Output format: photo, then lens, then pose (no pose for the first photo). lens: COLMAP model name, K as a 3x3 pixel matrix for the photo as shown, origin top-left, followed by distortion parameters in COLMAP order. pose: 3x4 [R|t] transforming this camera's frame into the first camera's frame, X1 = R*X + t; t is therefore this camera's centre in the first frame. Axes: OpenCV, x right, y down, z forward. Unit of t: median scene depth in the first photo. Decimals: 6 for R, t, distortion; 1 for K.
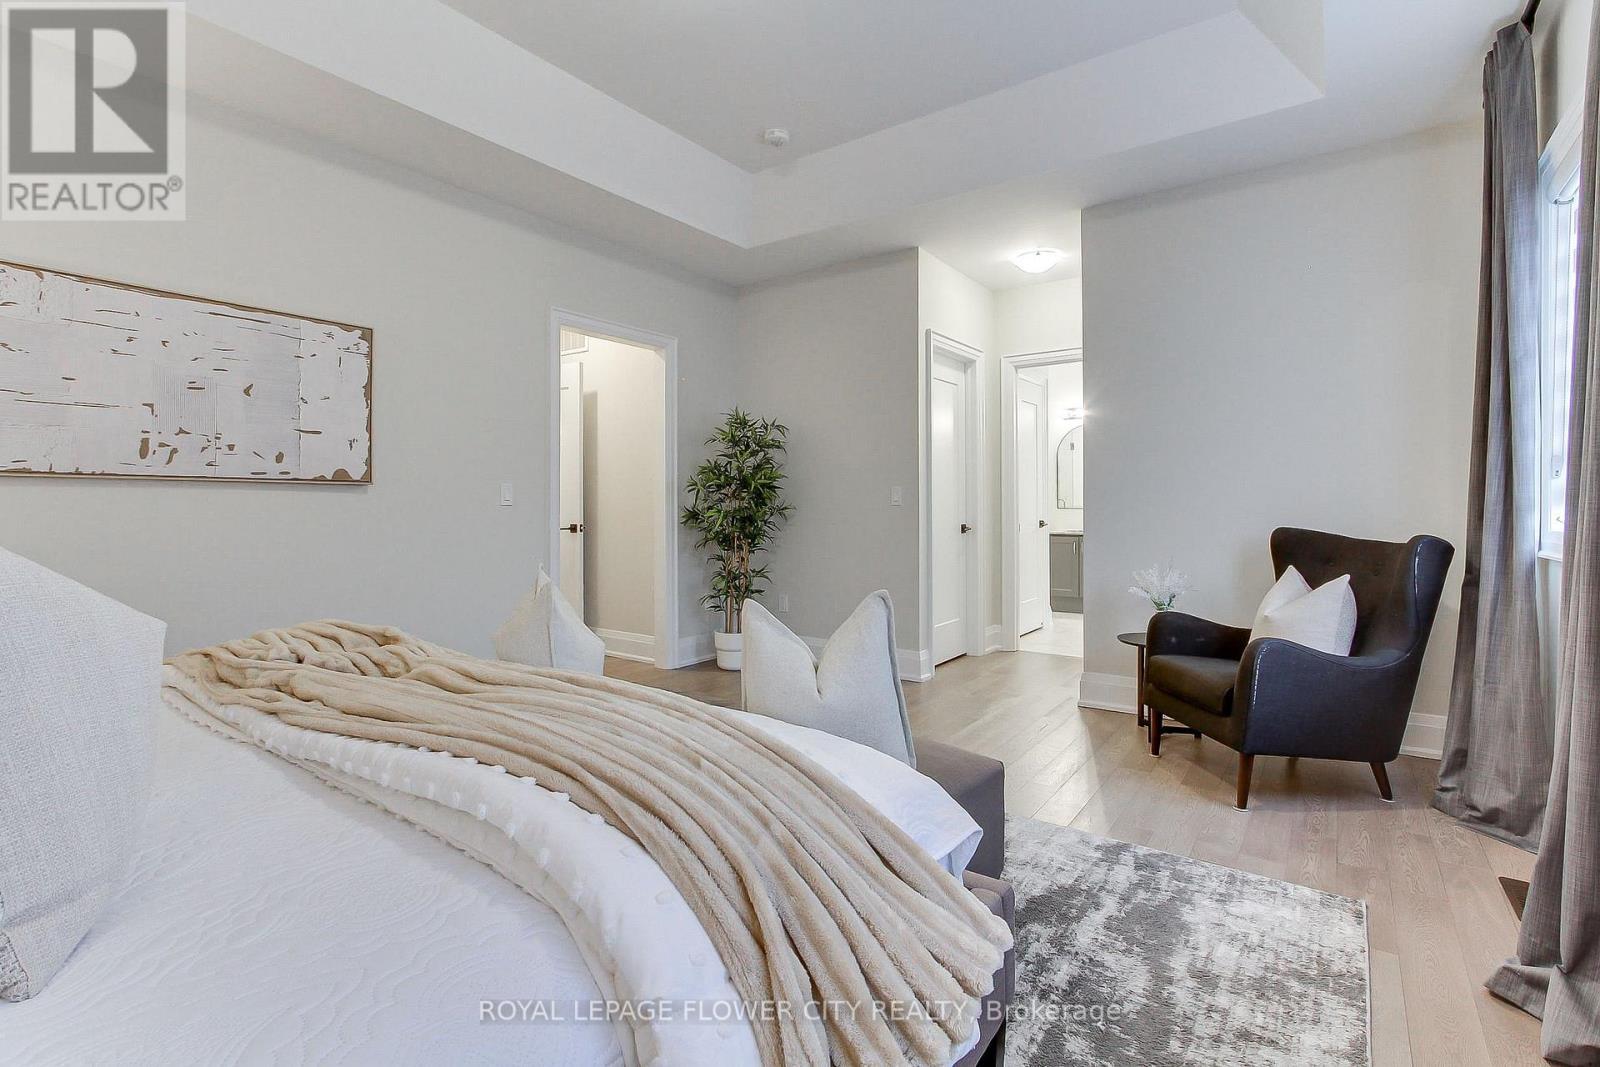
lens RADIAL K [[758.8, 0, 793.0], [0, 758.8, 504.2], [0, 0, 1]] dist [0.001229, 0.001460]
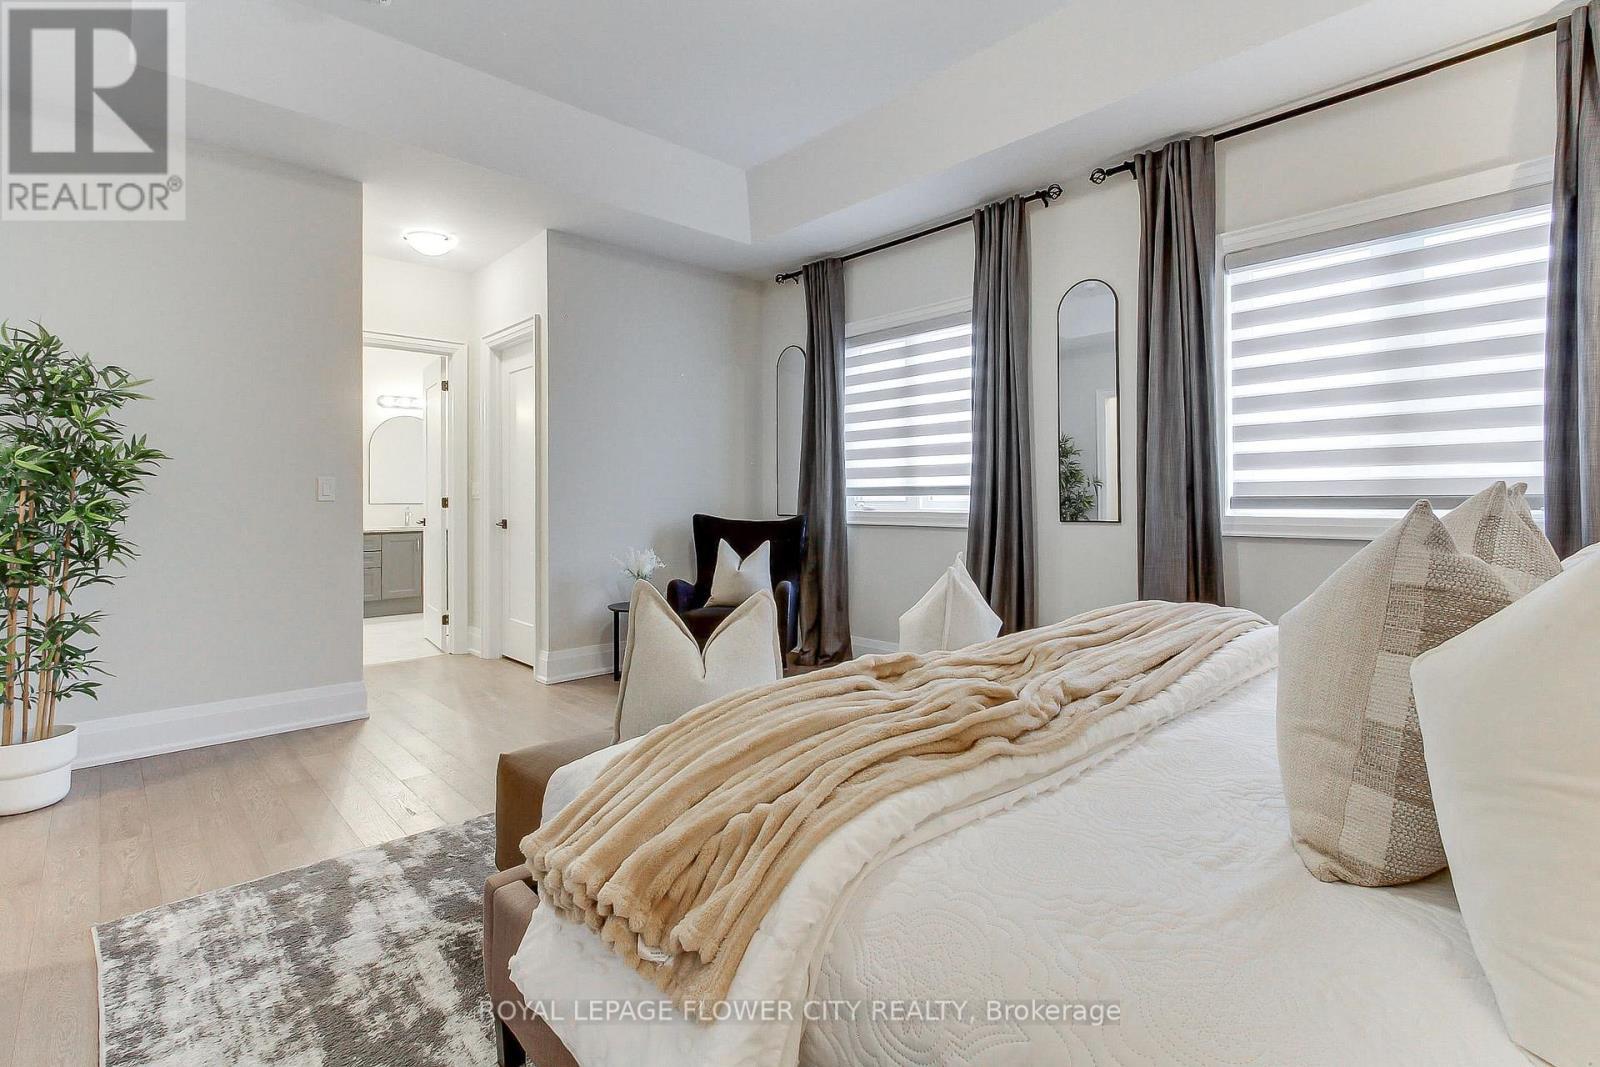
lens RADIAL K [[758.8, 0, 793.0], [0, 758.8, 504.2], [0, 0, 1]] dist [0.001229, 0.001460]
pose [[0.215426, -0.012251, 0.976443, -1.184335], [0.005033, 0.999922, 0.011435, -0.004599], [-0.976507, 0.002451, 0.215471, 0.802950]]
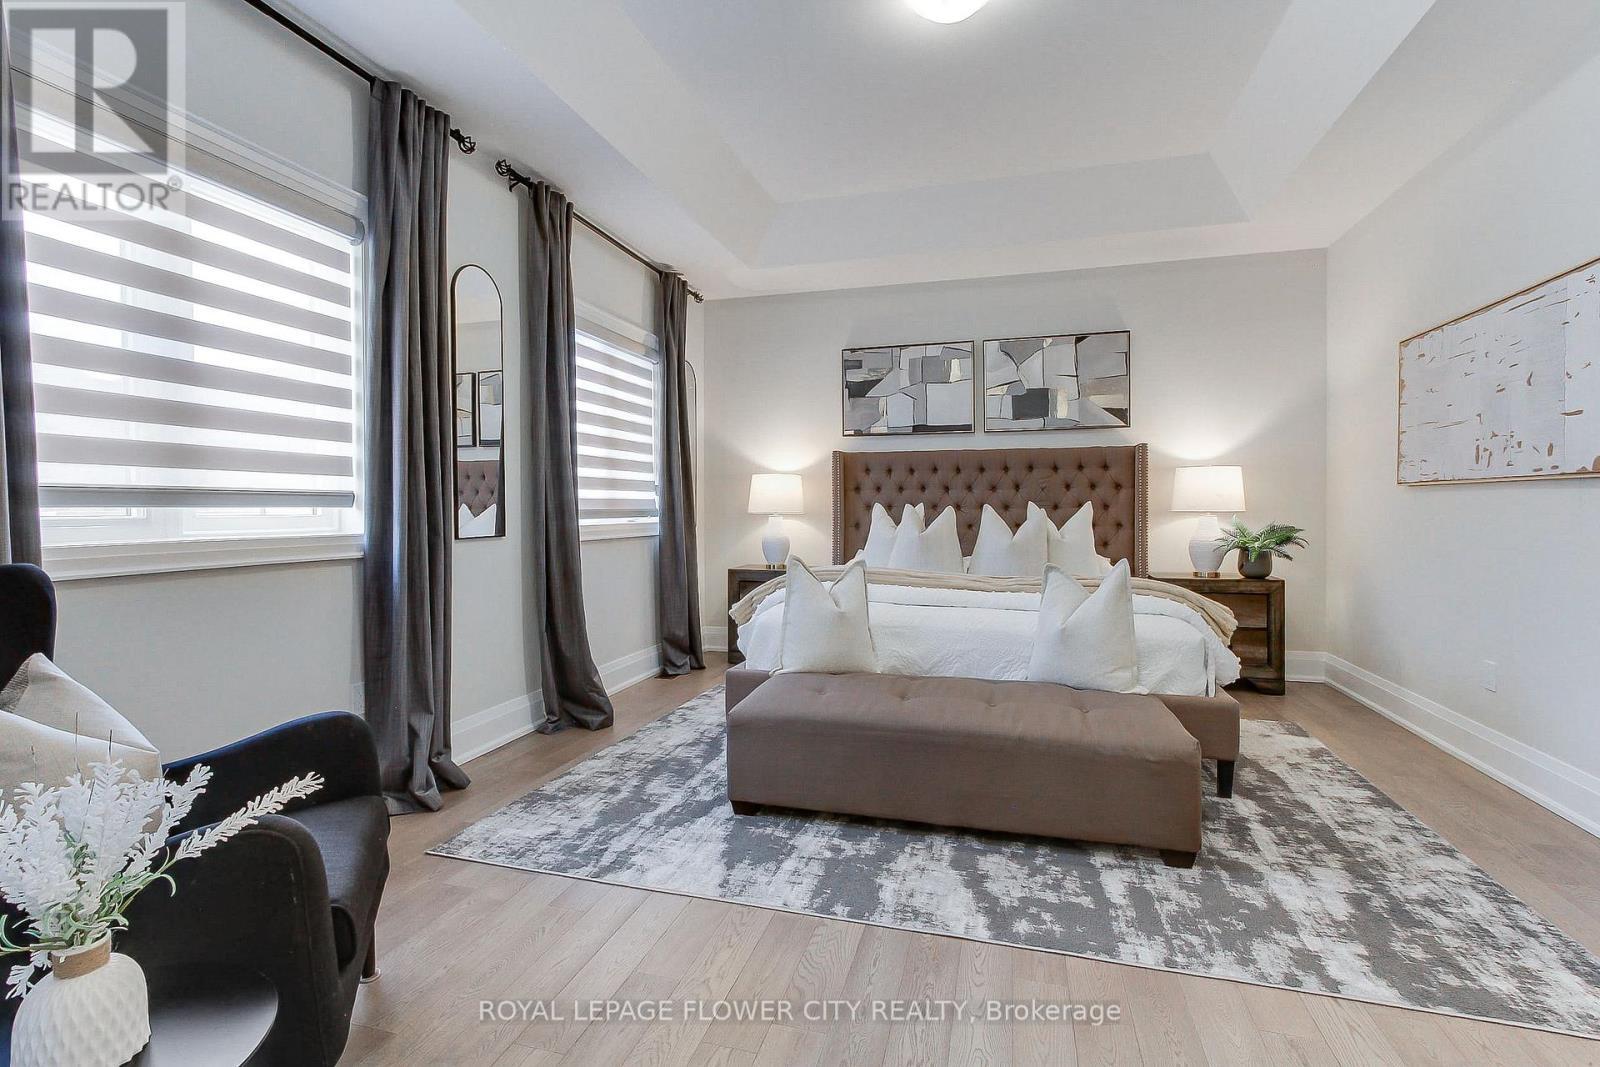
lens RADIAL K [[758.8, 0, 793.0], [0, 758.8, 504.2], [0, 0, 1]] dist [0.001229, 0.001460]
pose [[-0.942837, 0.001087, -0.333254, 0.591483], [0.003280, 0.999977, -0.006018, 0.002824], [0.333239, -0.006768, -0.942818, 2.215810]]
